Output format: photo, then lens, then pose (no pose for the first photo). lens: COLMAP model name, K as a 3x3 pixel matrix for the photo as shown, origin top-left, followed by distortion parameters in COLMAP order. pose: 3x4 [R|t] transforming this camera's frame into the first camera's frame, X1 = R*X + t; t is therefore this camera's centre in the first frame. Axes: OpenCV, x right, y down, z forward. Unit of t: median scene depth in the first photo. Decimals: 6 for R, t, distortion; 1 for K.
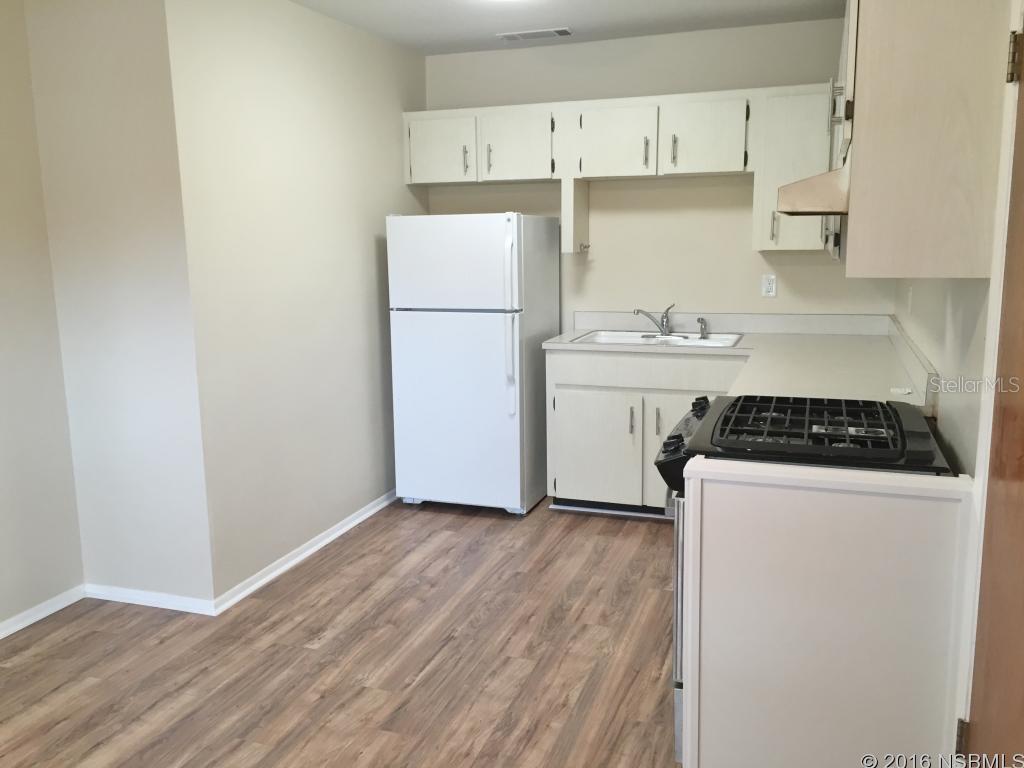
lens RADIAL K [[875.1, 0, 509.3], [0, 875.1, 381.7], [0, 0, 1]] dist [0.077666, -0.074983]
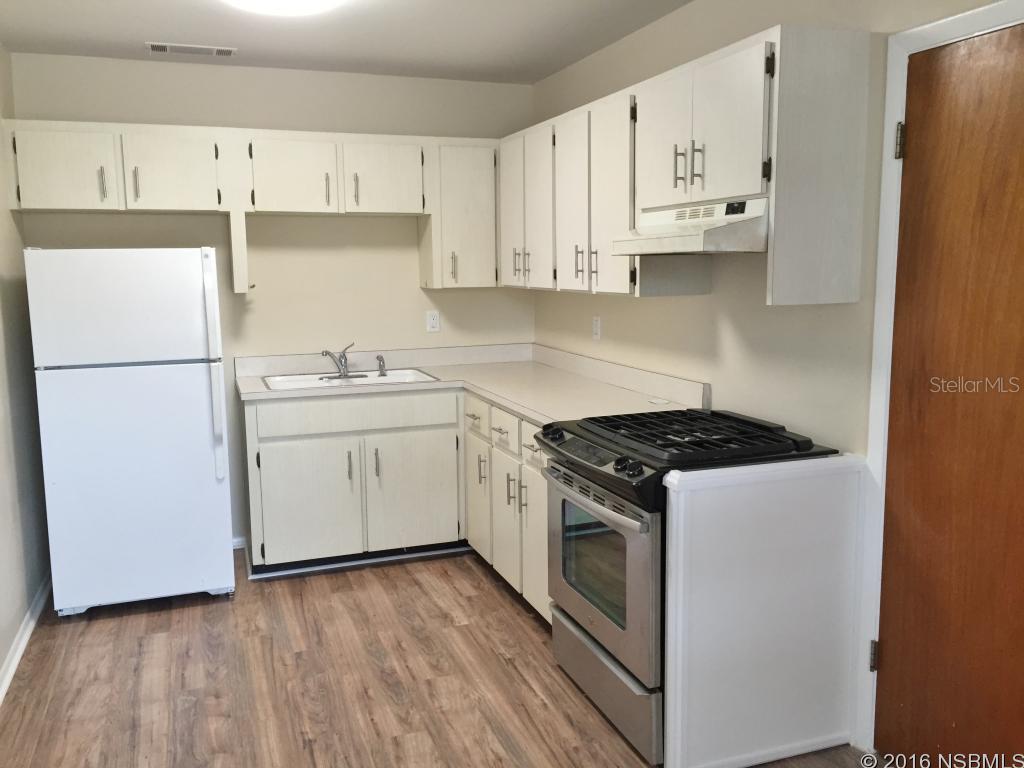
lens RADIAL K [[875.1, 0, 509.3], [0, 875.1, 381.7], [0, 0, 1]] dist [0.077666, -0.074983]
pose [[0.774324, -0.082049, 0.627448, -0.324829], [0.110053, 0.993909, -0.005844, -0.022512], [-0.623146, 0.073578, 0.778637, 0.140157]]
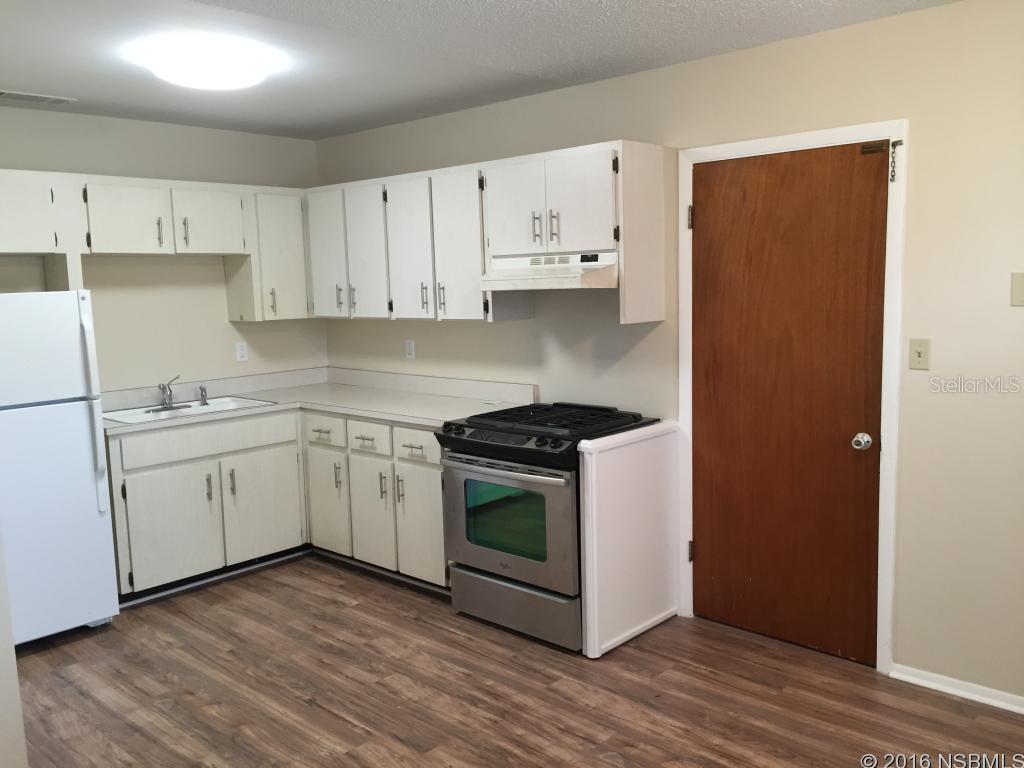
lens RADIAL K [[878.5, 0, 512.0], [0, 878.5, 384.0], [0, 0, 1]] dist [0.073391, -0.085655]
pose [[0.402083, -0.108357, 0.909169, -0.663092], [0.179849, 0.982975, 0.037615, -0.051914], [-0.897766, 0.148388, 0.414725, 0.232679]]
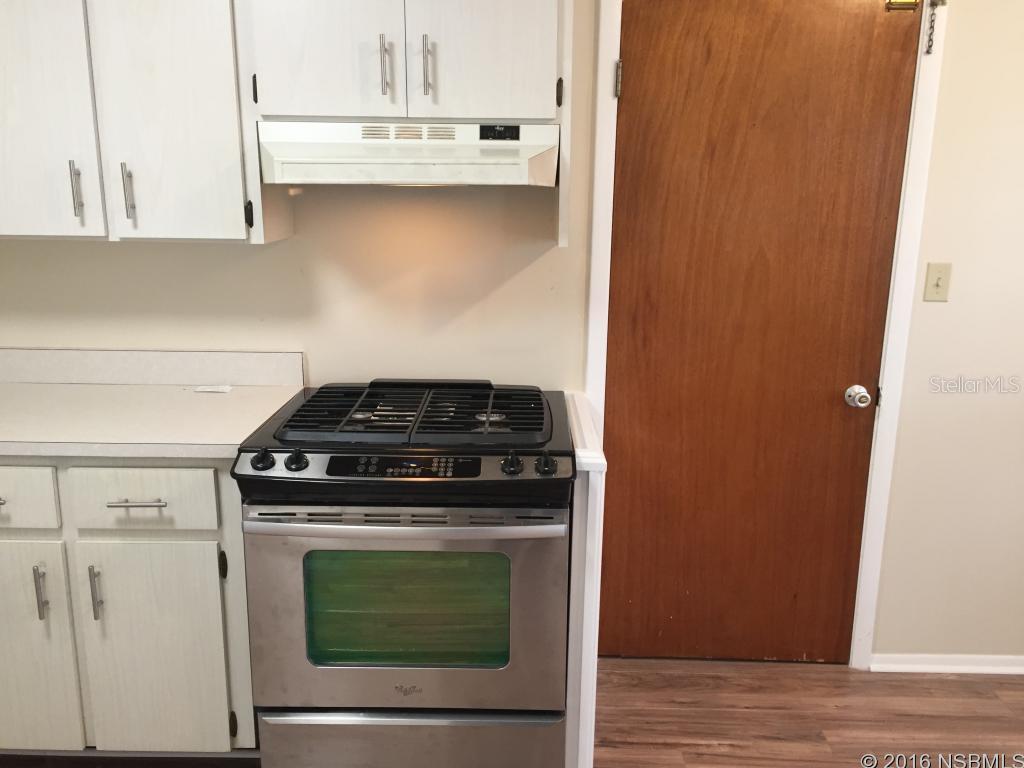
lens RADIAL K [[878.5, 0, 512.0], [0, 878.5, 384.0], [0, 0, 1]] dist [0.073391, -0.085655]
pose [[-0.320790, -0.203914, 0.924939, -0.314912], [0.155487, 0.951963, 0.263798, -0.124976], [-0.934300, 0.228440, -0.273675, 0.683335]]
